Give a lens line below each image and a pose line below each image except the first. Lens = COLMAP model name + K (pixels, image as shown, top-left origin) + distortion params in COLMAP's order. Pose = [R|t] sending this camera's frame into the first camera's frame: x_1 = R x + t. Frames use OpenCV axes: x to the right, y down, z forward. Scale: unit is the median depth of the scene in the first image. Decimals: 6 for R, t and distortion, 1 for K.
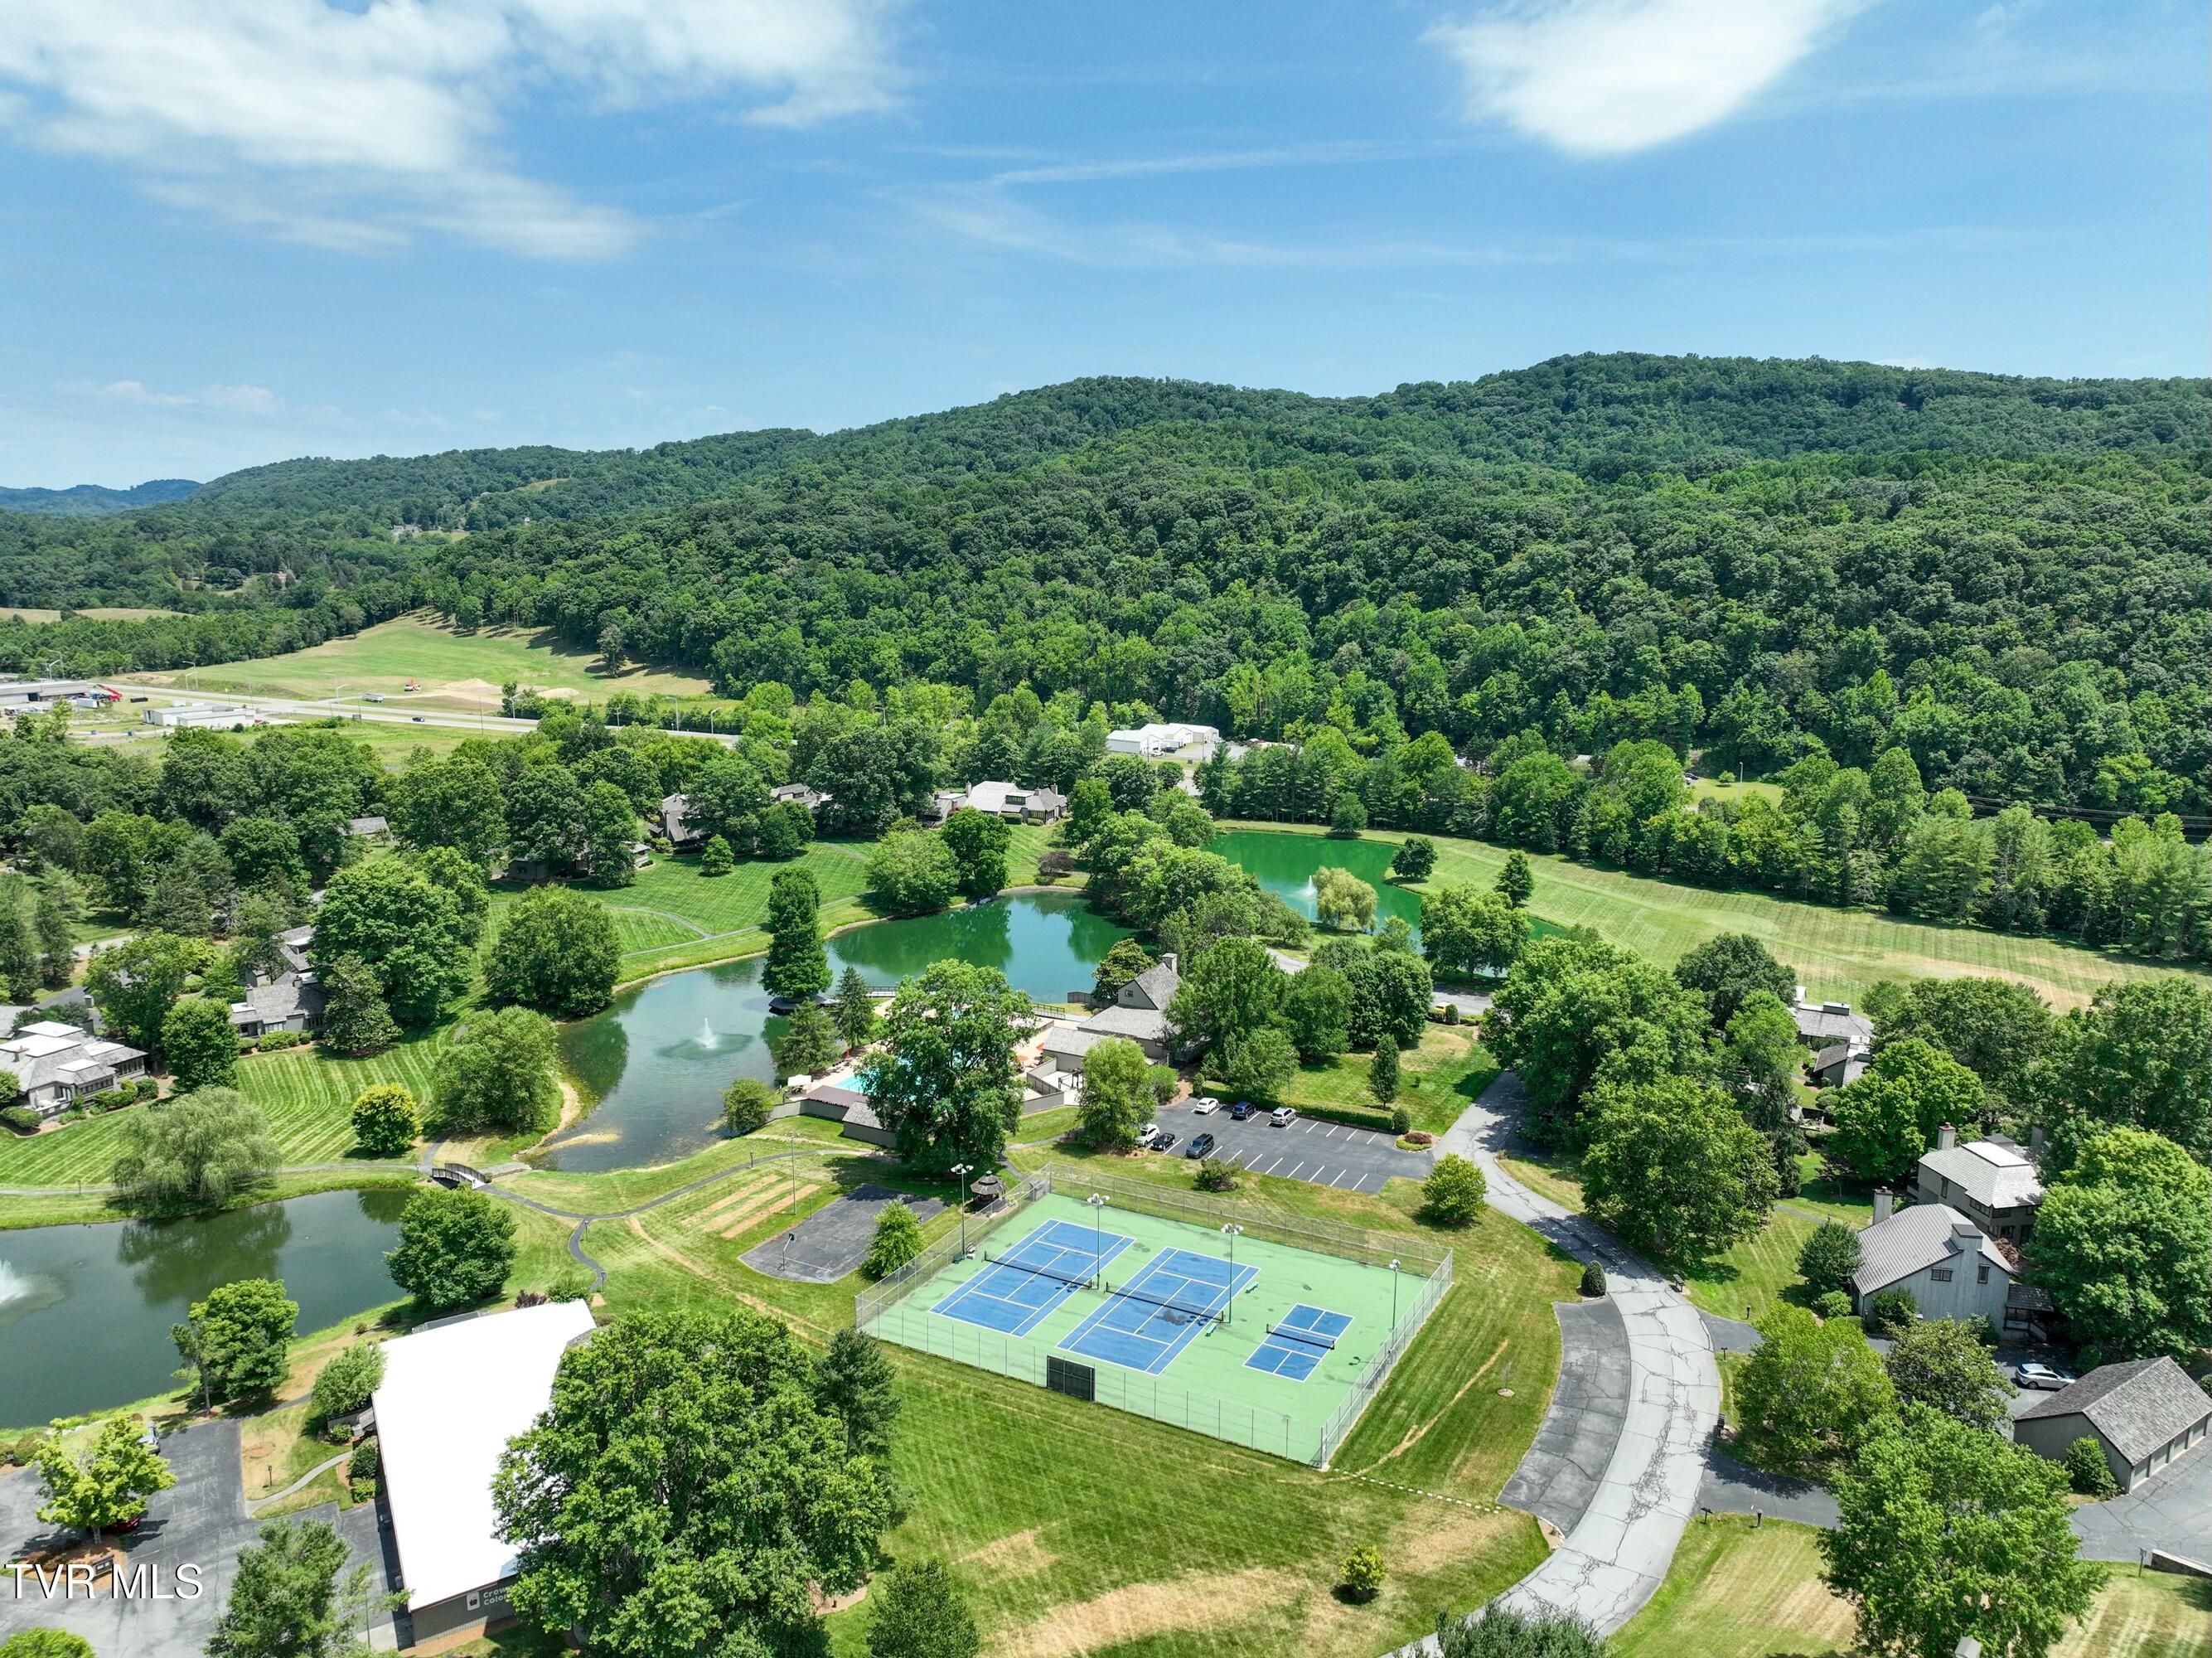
lens RADIAL K [[1560.2, 0, 1112.5], [0, 1560.2, 842.1], [0, 0, 1]] dist [-0.002728, 0.018672]
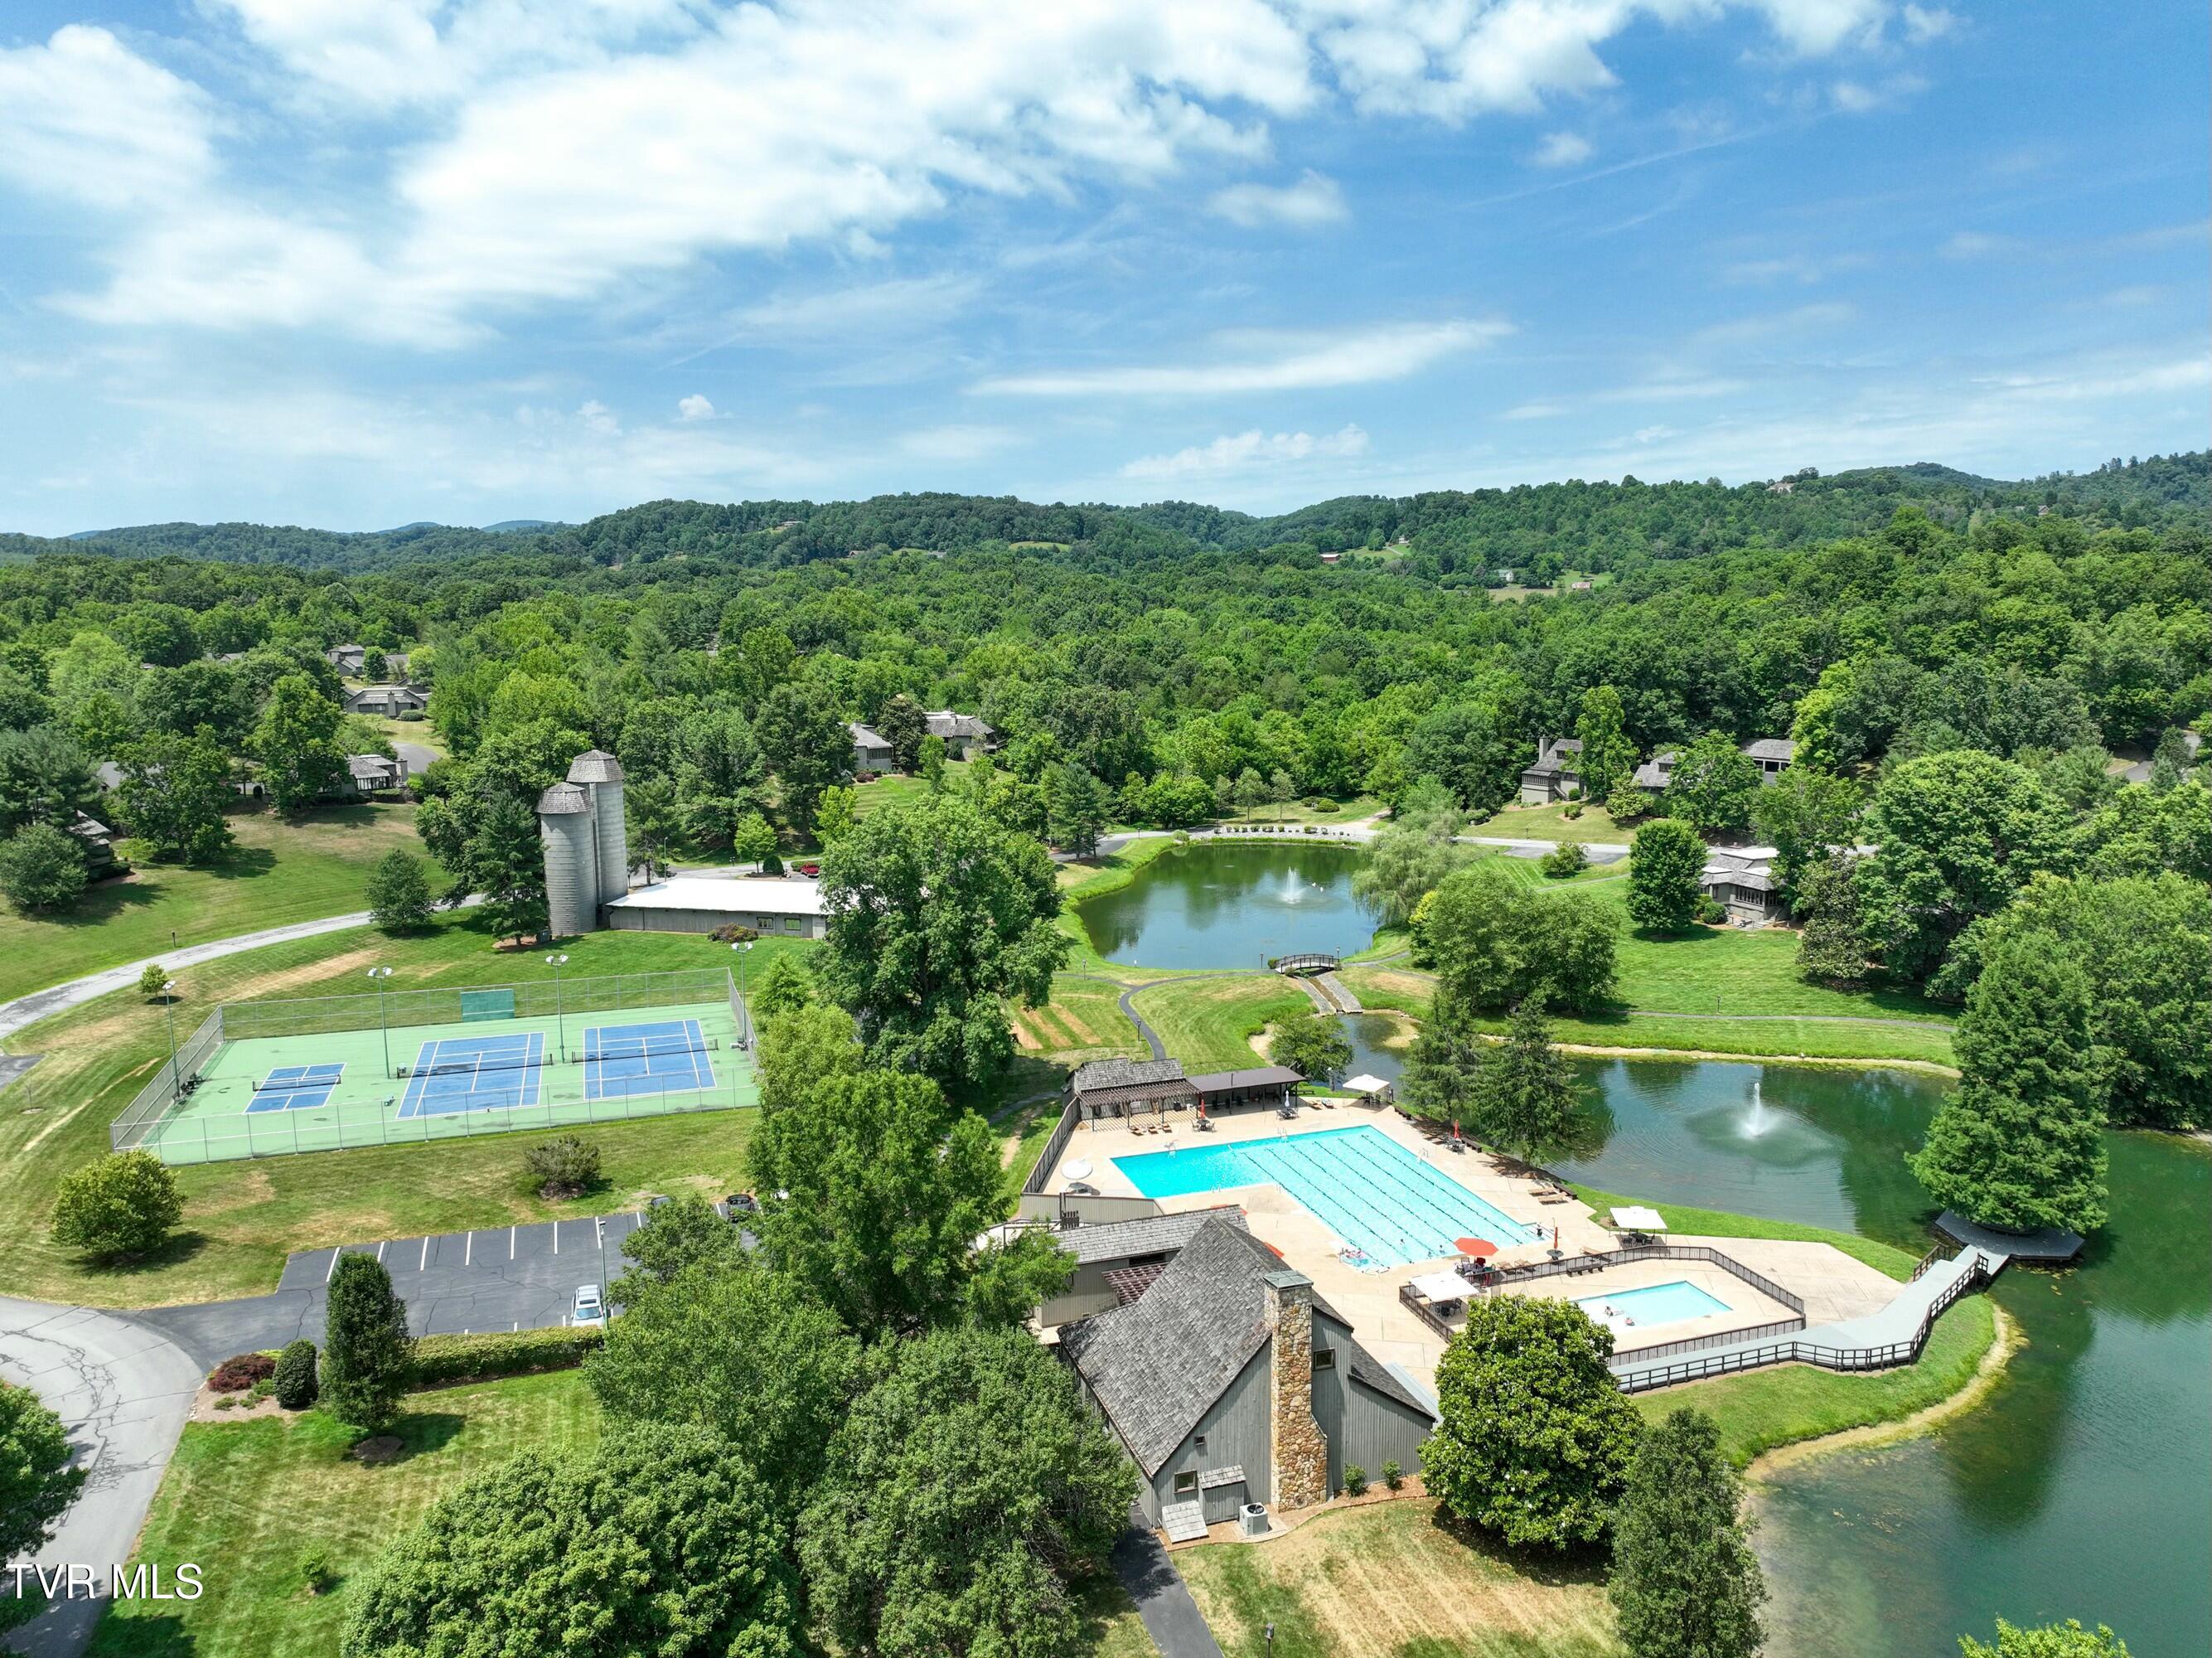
lens RADIAL K [[1560.2, 0, 1111.6], [0, 1560.2, 828.0], [0, 0, 1]] dist [-0.002728, 0.018672]
pose [[-0.682777, 0.109837, -0.722324, 0.083263], [-0.139239, 0.950955, 0.276219, -0.027377], [0.717237, 0.289172, -0.633996, 0.356892]]
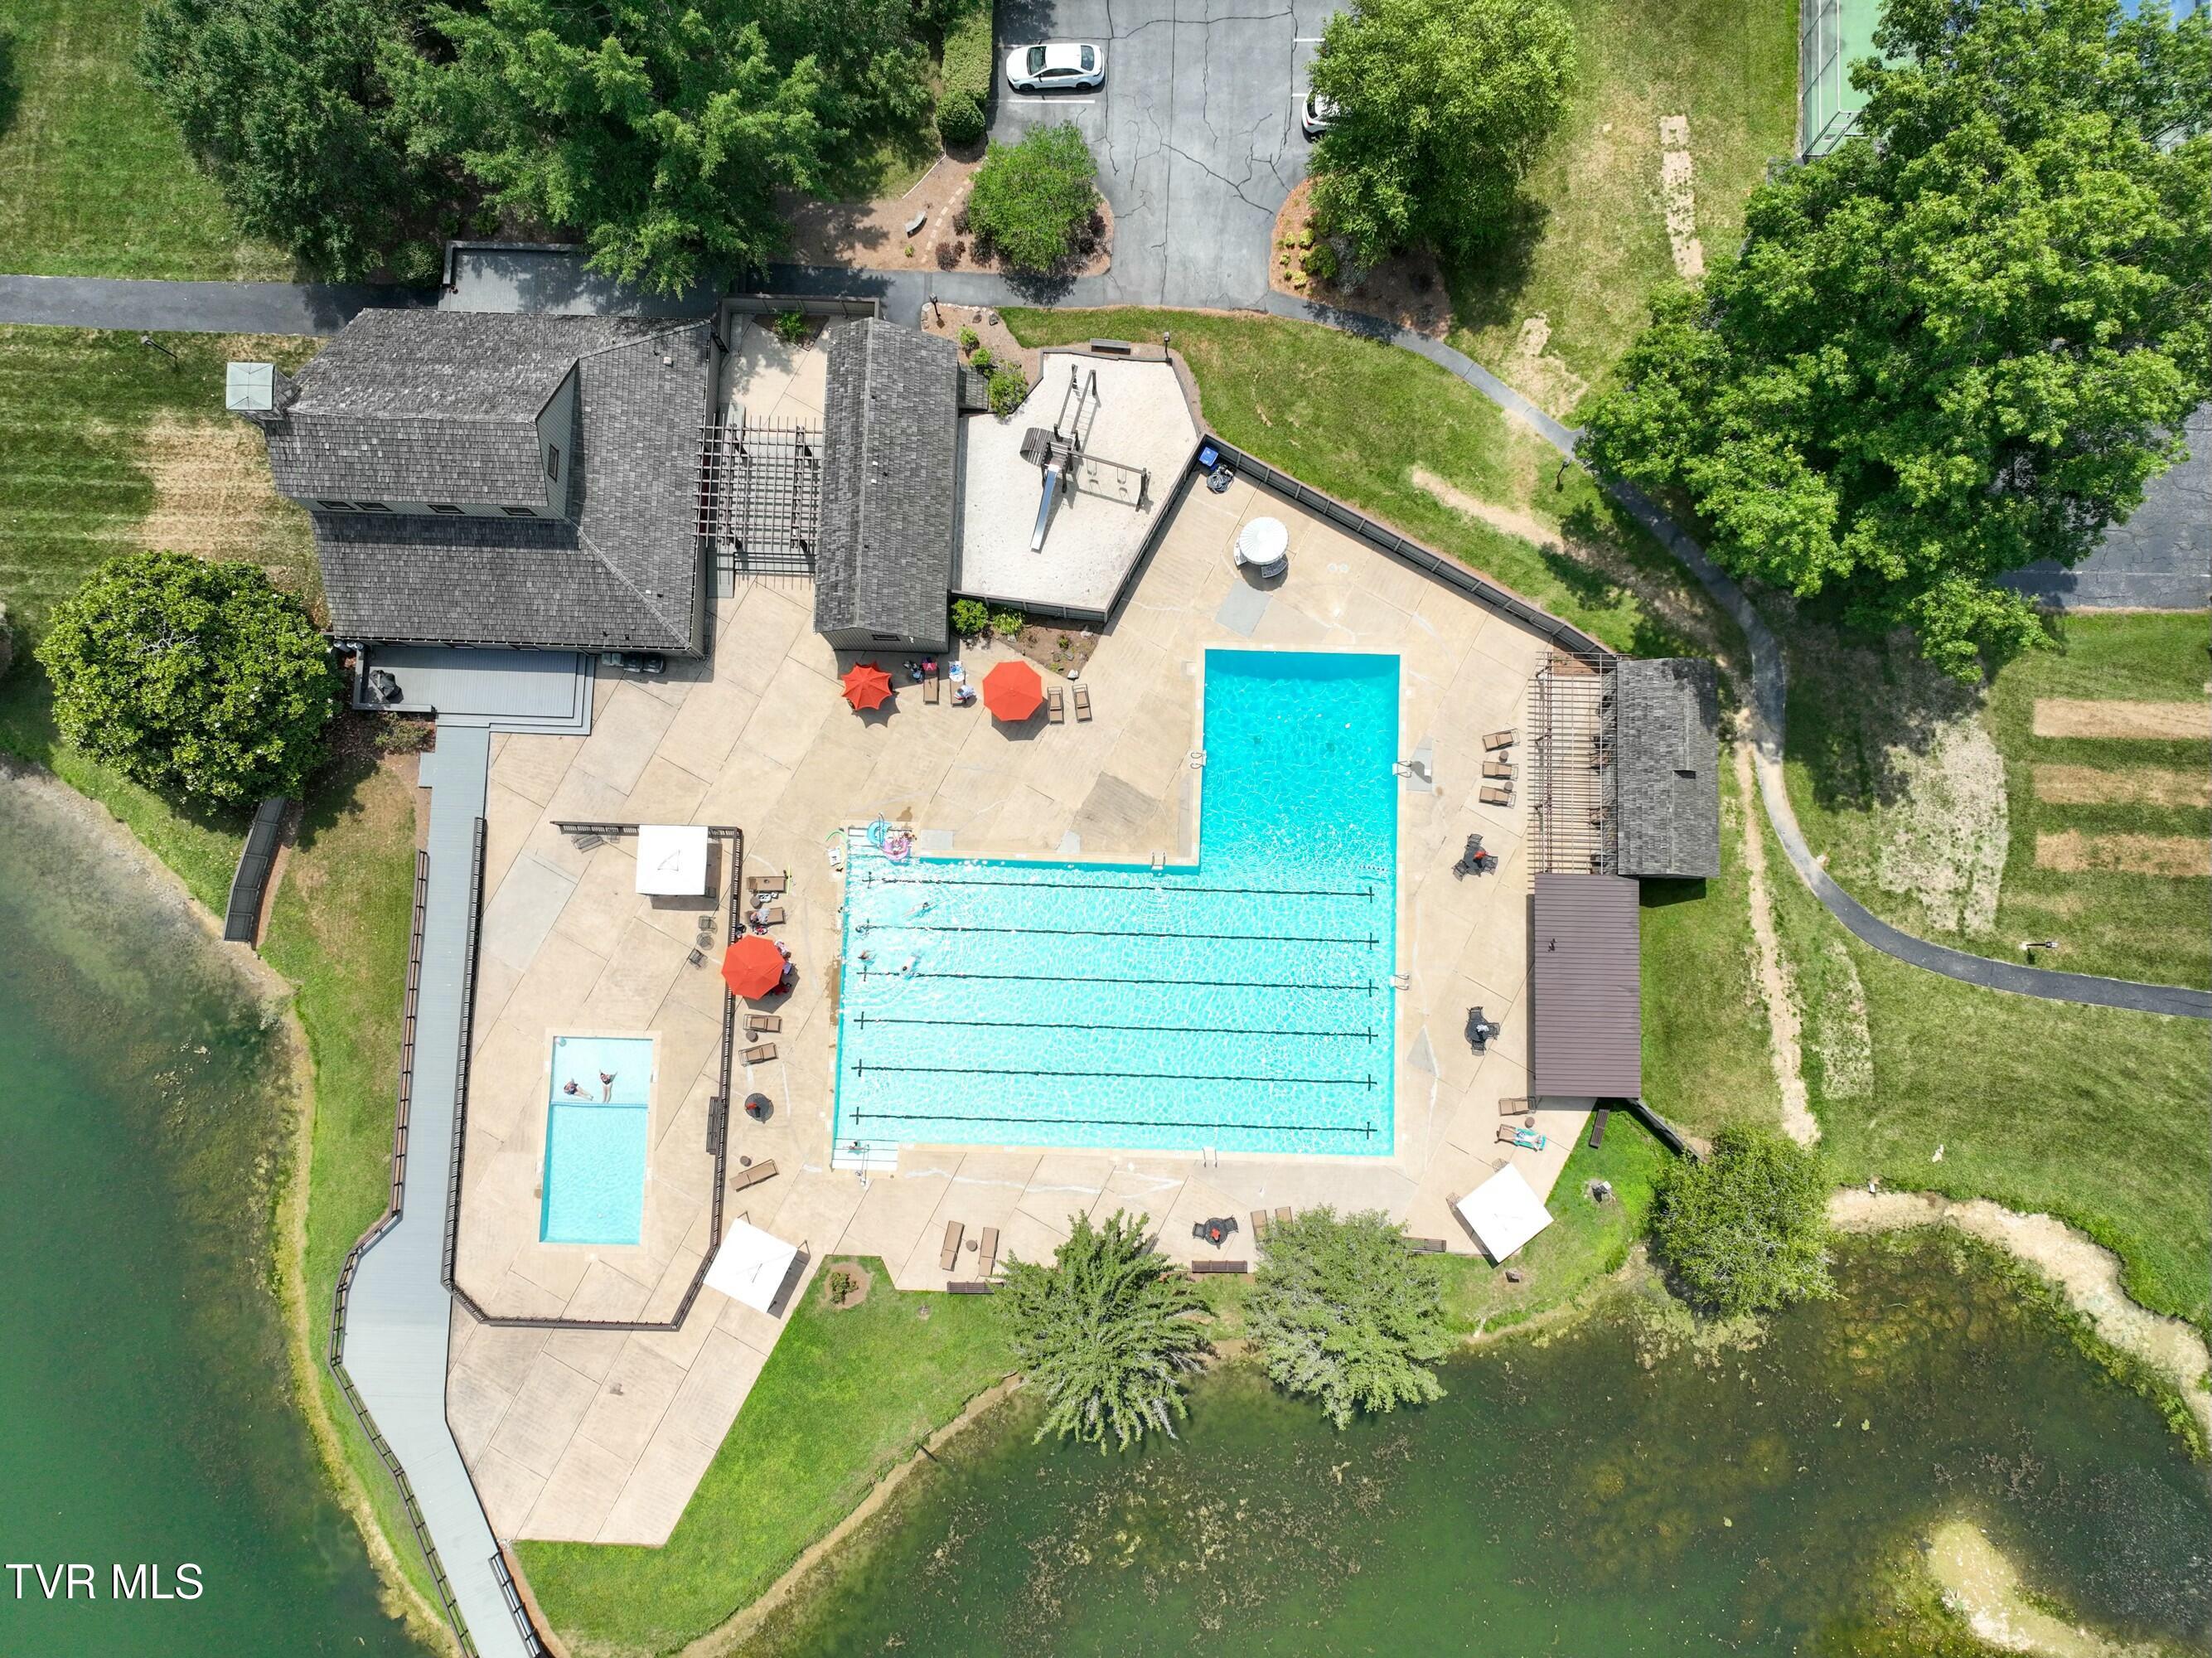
lens RADIAL K [[1560.2, 0, 1110.8], [0, 1560.2, 824.8], [0, 0, 1]] dist [-0.002728, 0.018672]
pose [[-0.448420, -0.889353, 0.089277, -0.034484], [0.176227, 0.009952, 0.984299, -0.046255], [-0.876278, 0.457112, 0.152265, 0.273173]]
